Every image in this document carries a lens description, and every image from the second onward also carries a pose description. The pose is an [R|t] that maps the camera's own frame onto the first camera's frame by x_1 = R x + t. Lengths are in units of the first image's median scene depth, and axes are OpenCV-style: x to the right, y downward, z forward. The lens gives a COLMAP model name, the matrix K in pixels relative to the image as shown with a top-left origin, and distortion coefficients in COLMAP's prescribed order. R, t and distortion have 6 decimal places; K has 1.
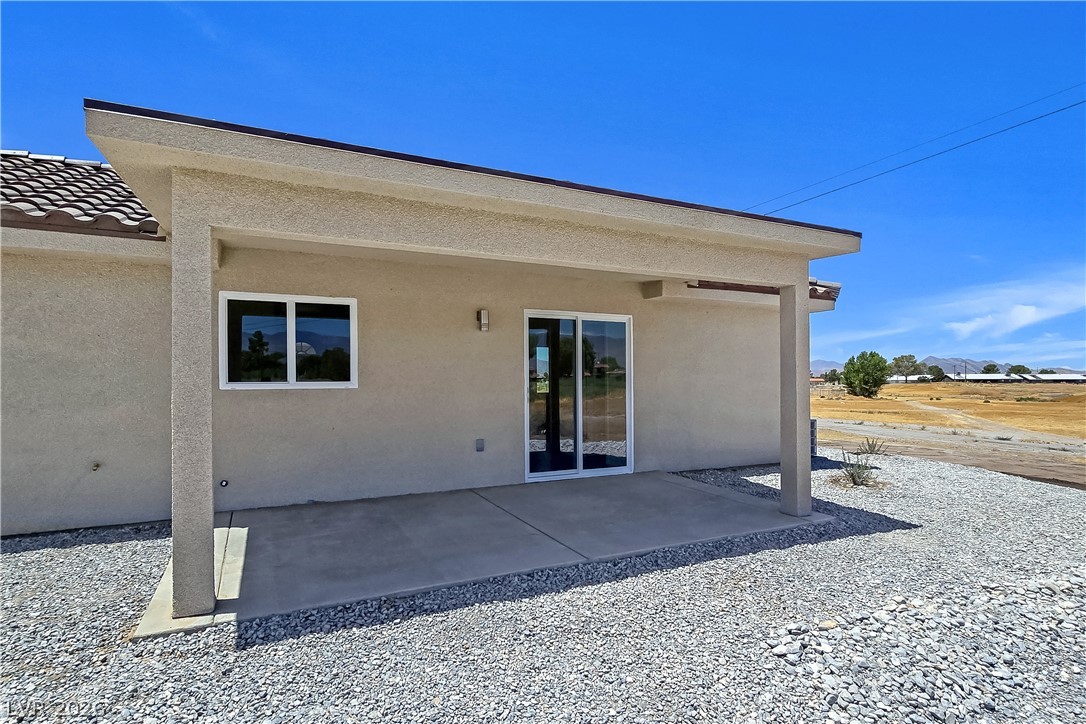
lens RADIAL K [[557.3, 0, 550.2], [0, 557.3, 358.6], [0, 0, 1]] dist [-0.000100, 0.001044]
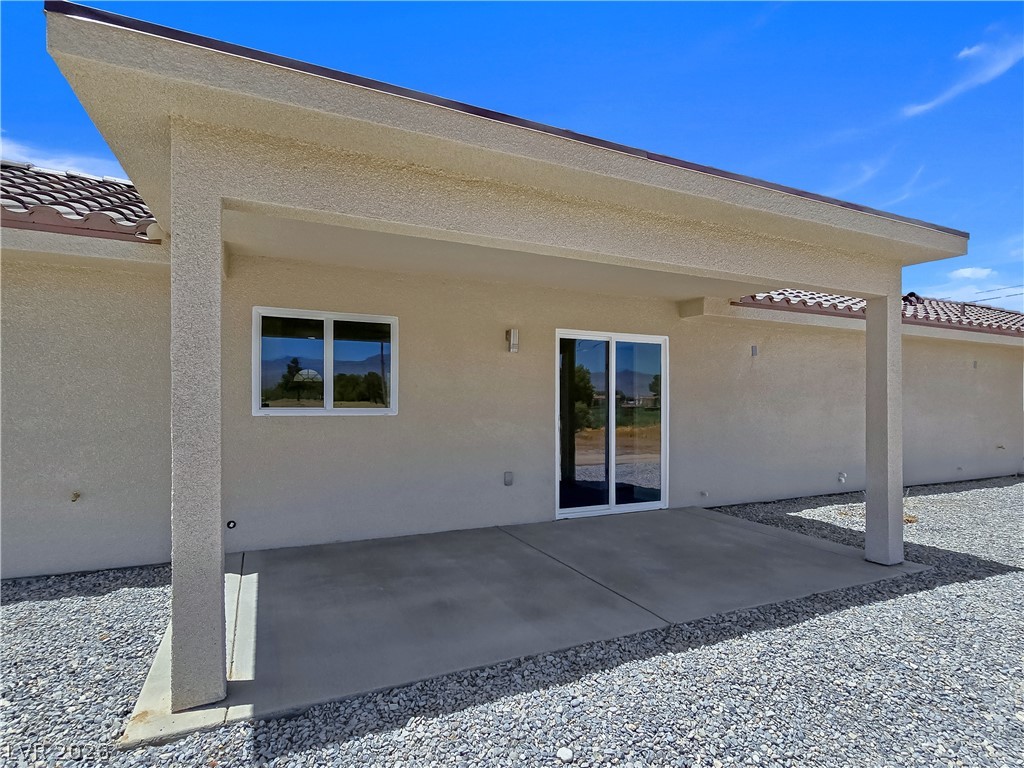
lens RADIAL K [[529.9, 0, 514.0], [0, 529.9, 386.4], [0, 0, 1]] dist [-0.001042, -0.000511]
pose [[0.999376, -0.000974, -0.035311, -0.100584], [0.000901, 0.999997, -0.002076, 0.008398], [0.035313, 0.002043, 0.999374, 0.159620]]
